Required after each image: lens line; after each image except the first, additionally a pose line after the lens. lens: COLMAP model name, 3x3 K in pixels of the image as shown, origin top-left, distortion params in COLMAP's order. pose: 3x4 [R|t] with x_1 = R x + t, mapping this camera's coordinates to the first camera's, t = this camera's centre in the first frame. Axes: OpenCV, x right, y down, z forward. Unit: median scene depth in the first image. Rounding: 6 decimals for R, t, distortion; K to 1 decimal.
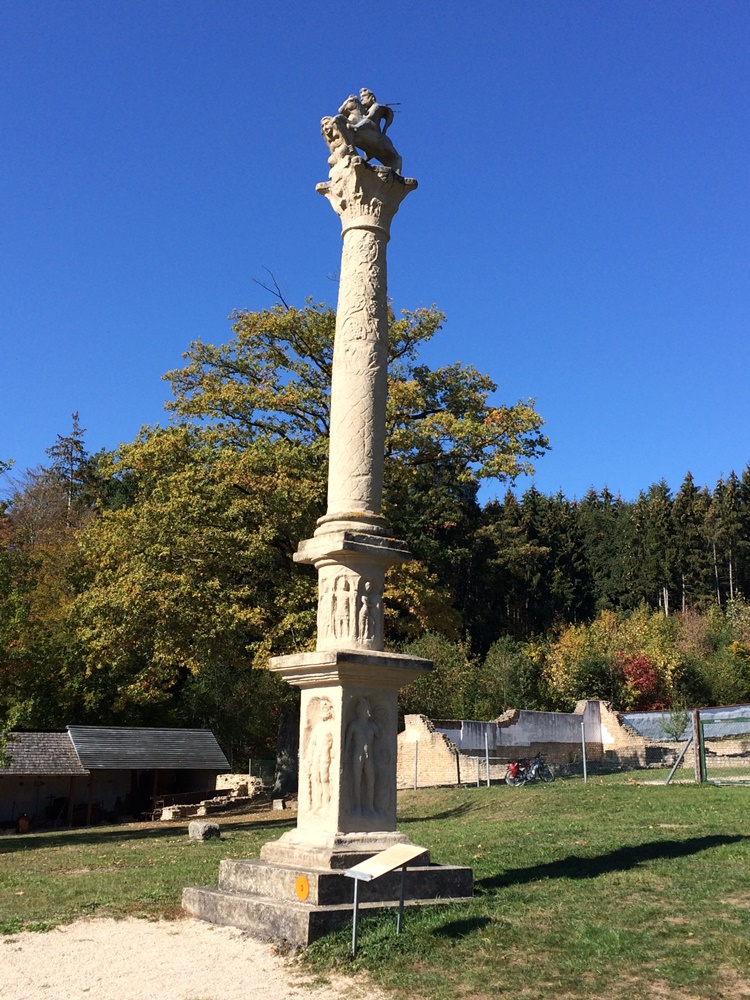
lens RADIAL K [[1129.0, 0, 375.4], [0, 1129.0, 499.1], [0, 0, 1]] dist [0.052343, 0.000000]
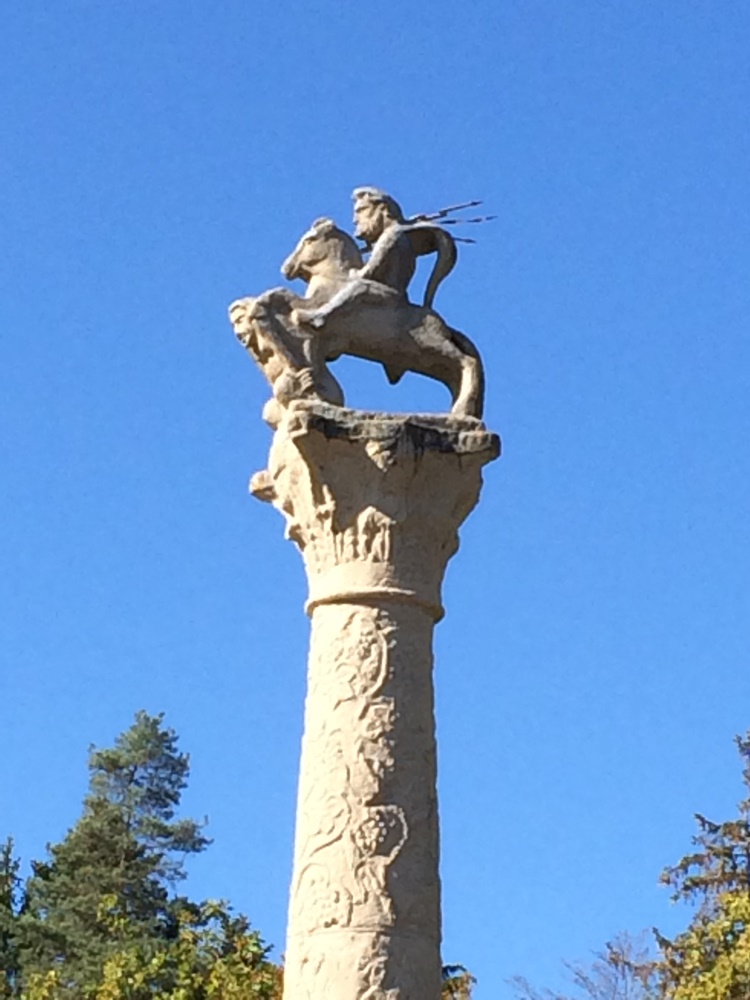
lens RADIAL K [[4179.5, 0, 374.9], [0, 4179.5, 499.2], [0, 0, 1]] dist [0.165907, 0.000000]
pose [[0.922189, -0.134718, -0.362518, 0.111584], [0.094246, 0.987391, -0.127186, -0.023930], [0.375081, 0.083124, 0.923257, -0.049180]]
